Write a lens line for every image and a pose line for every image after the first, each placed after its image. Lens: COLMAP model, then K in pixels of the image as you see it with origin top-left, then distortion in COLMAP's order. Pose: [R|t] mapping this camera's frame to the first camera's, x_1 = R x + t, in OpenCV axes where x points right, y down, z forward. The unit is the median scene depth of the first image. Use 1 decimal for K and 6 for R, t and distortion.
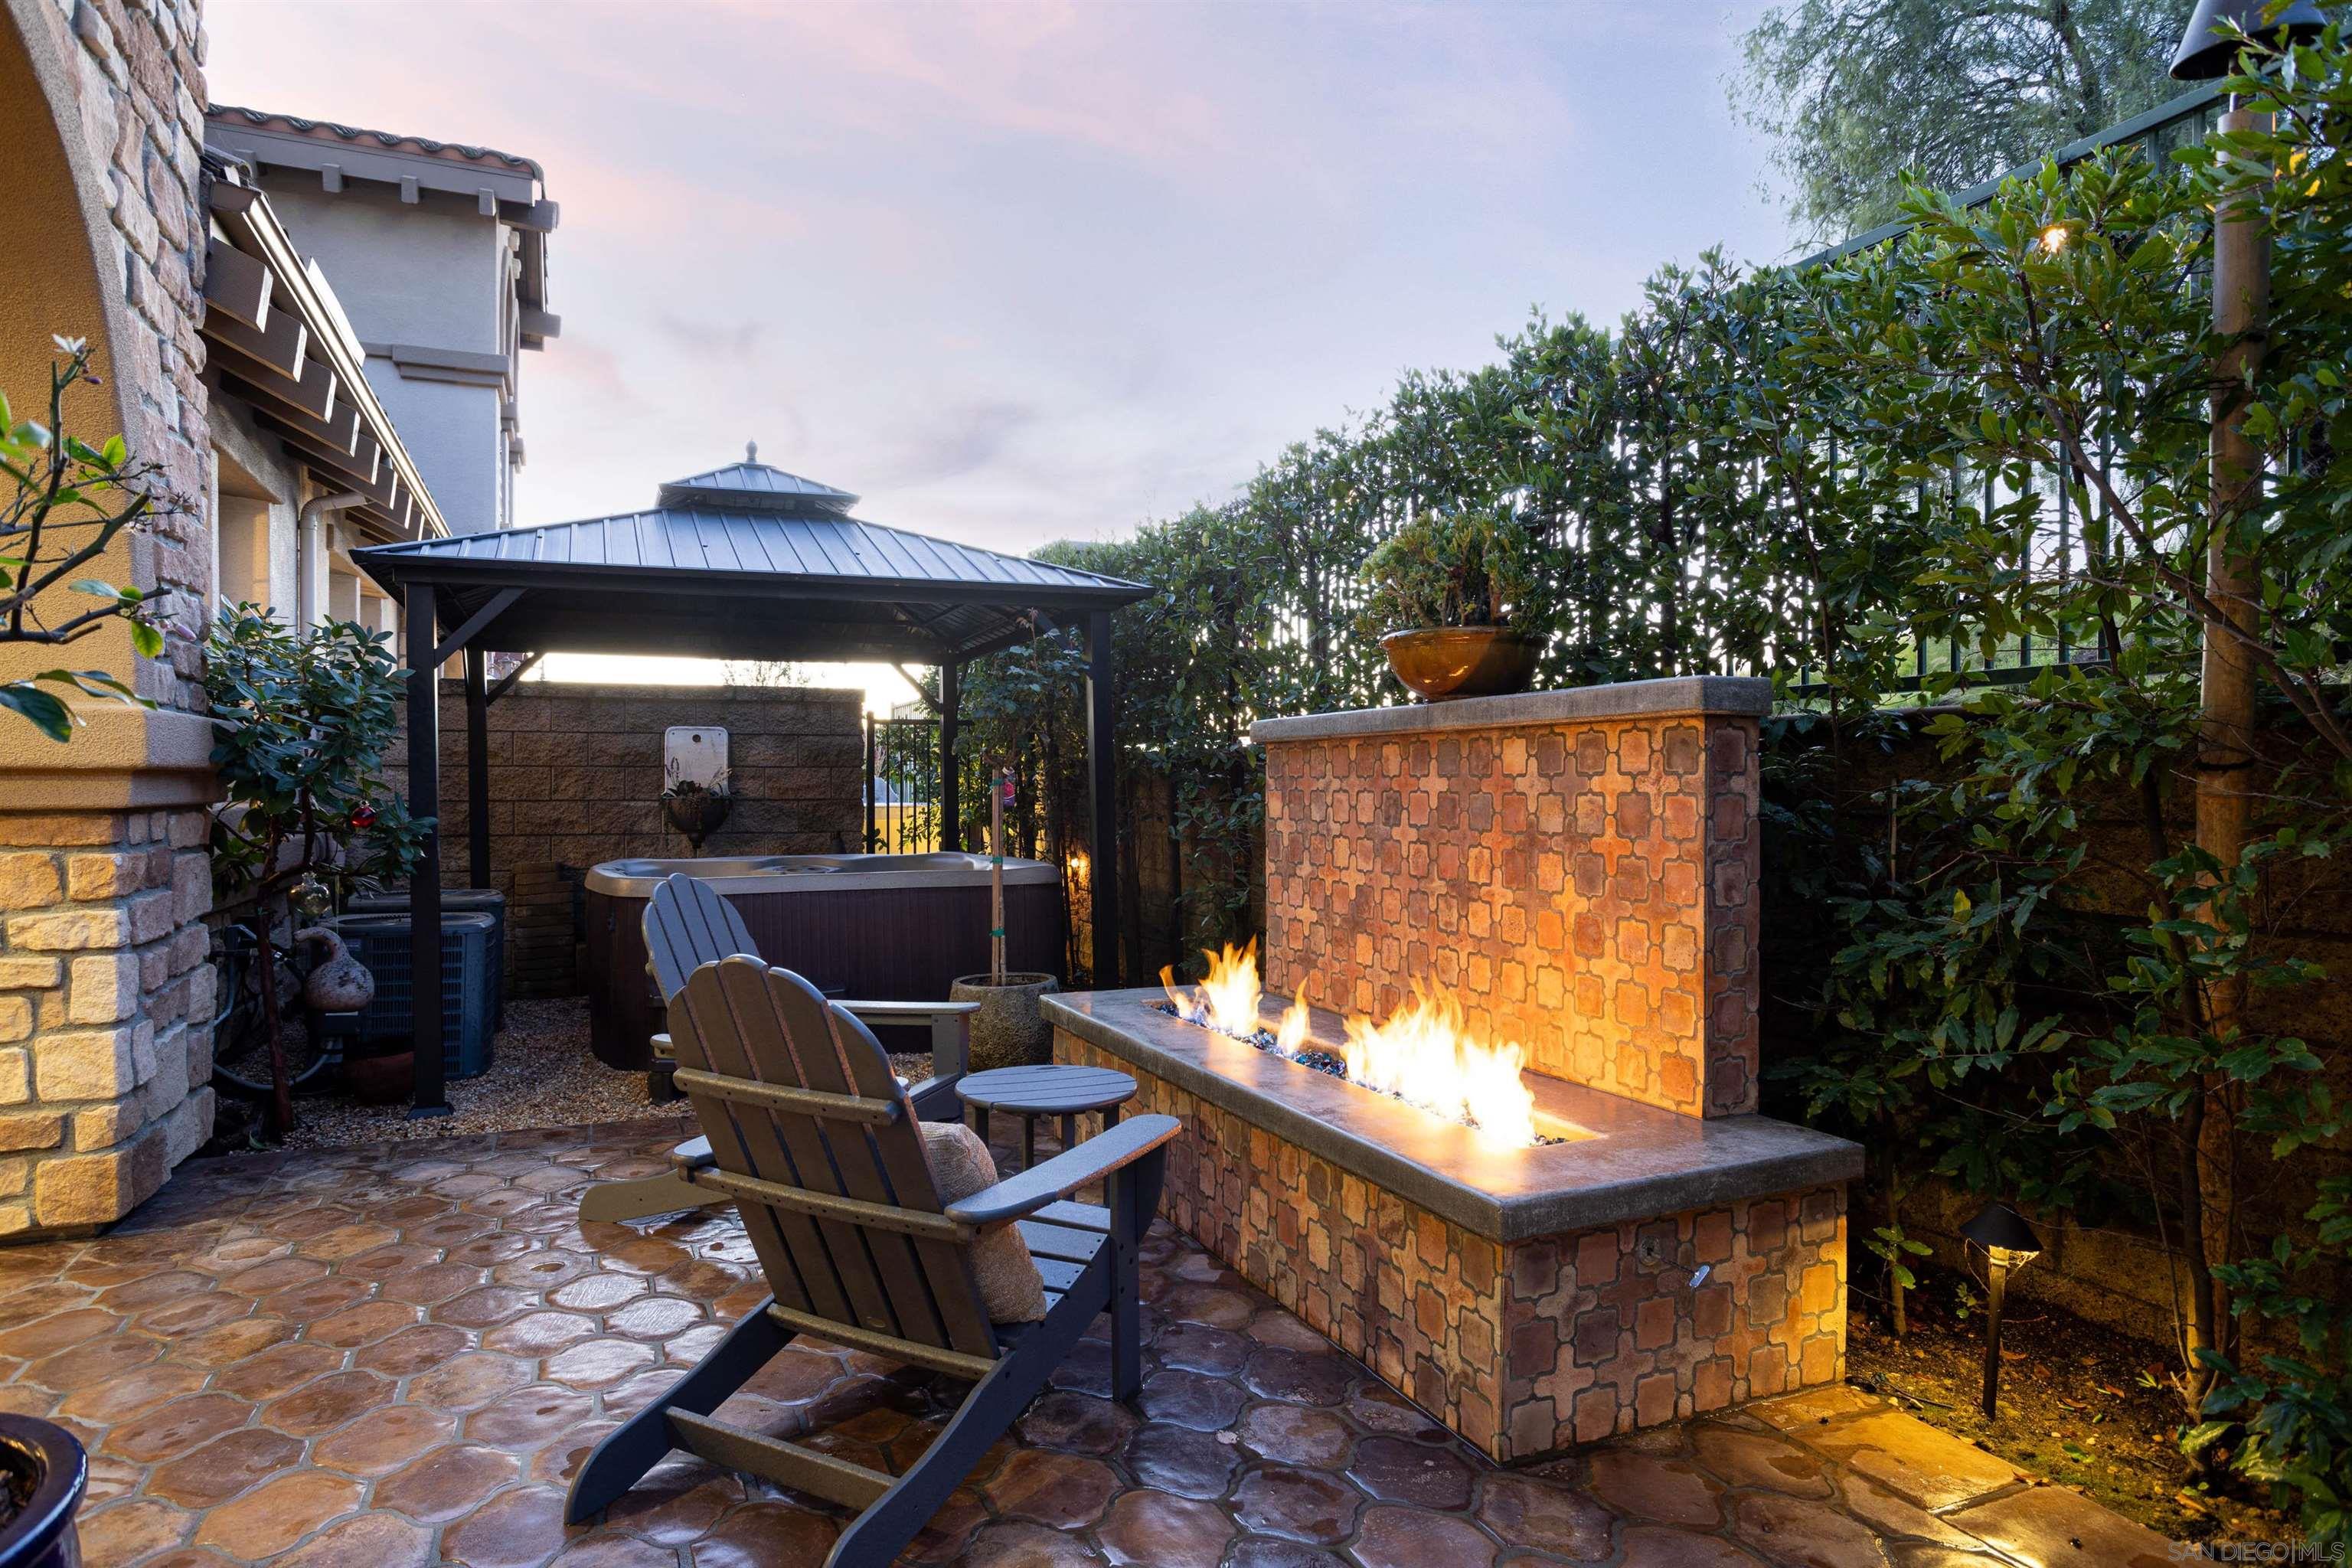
lens RADIAL K [[1347.2, 0, 1176.0], [0, 1347.2, 784.0], [0, 0, 1]] dist [-0.001876, 0.000643]
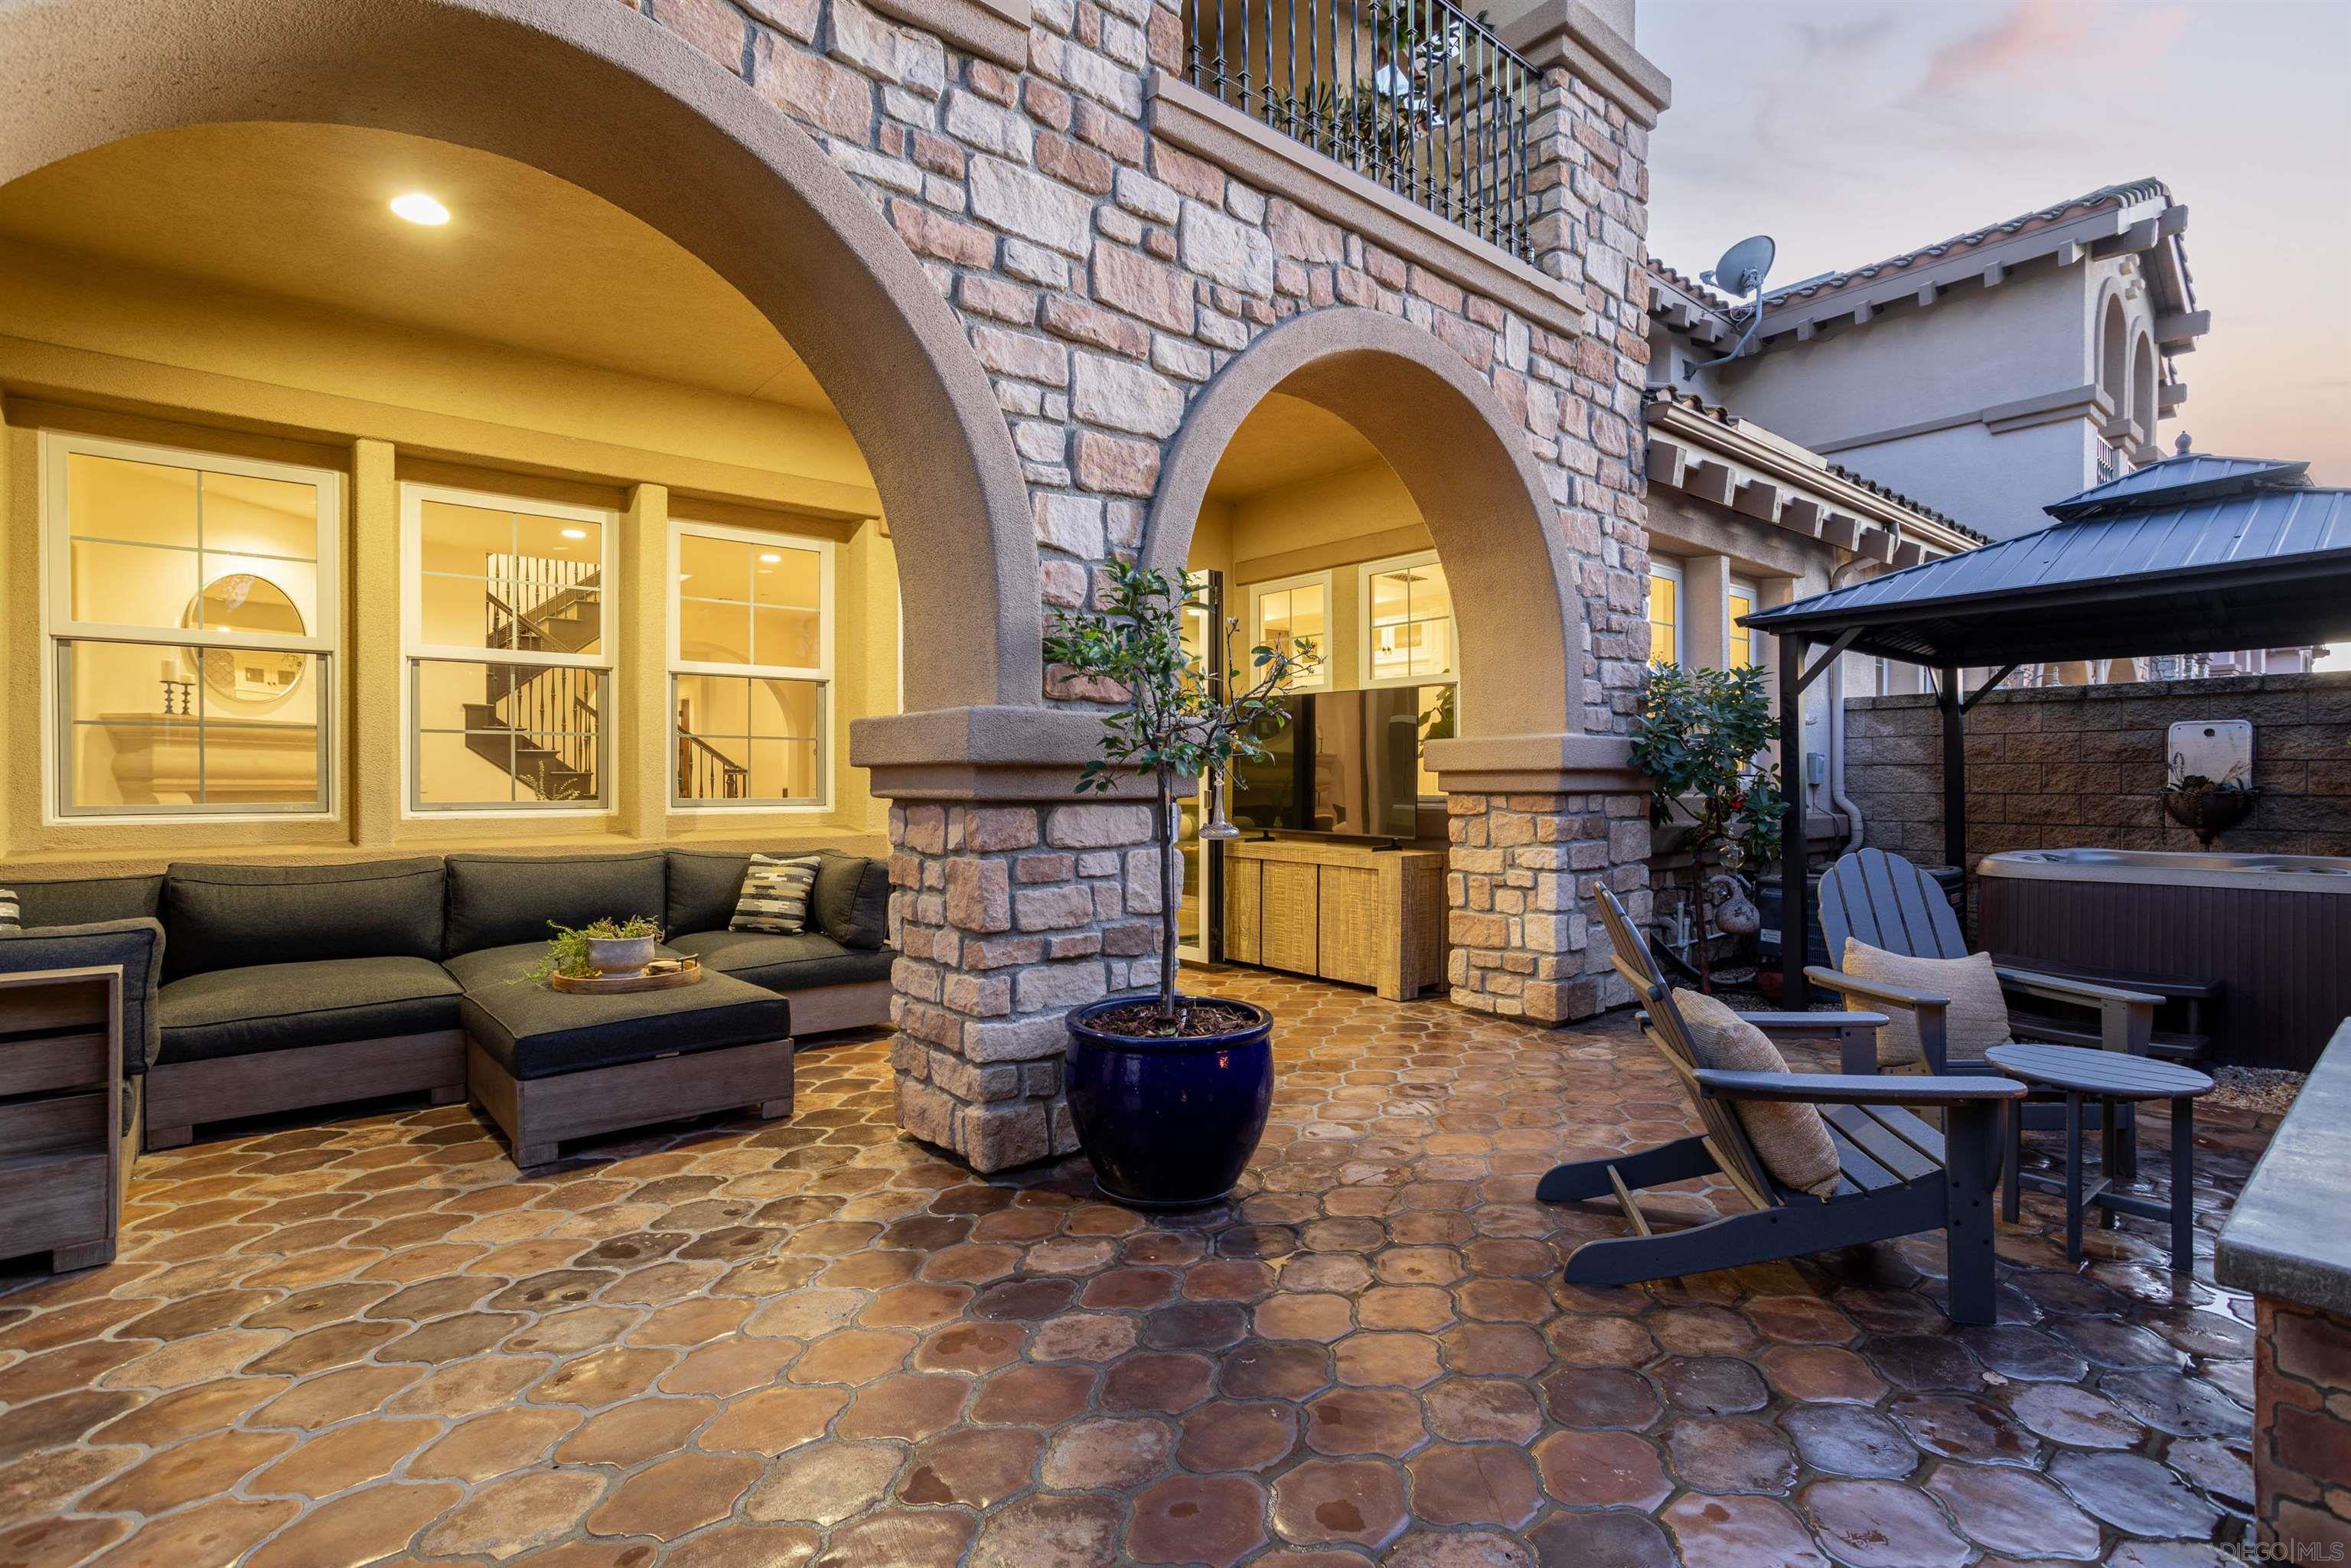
lens RADIAL K [[1157.2, 0, 1175.5], [0, 1157.2, 784.0], [0, 0, 1]] dist [0.000809, 0.000417]
pose [[0.292762, 0.001804, -0.956184, 0.456282], [0.000281, 0.999998, 0.001973, 0.003734], [0.956185, -0.000846, 0.292761, 0.054023]]
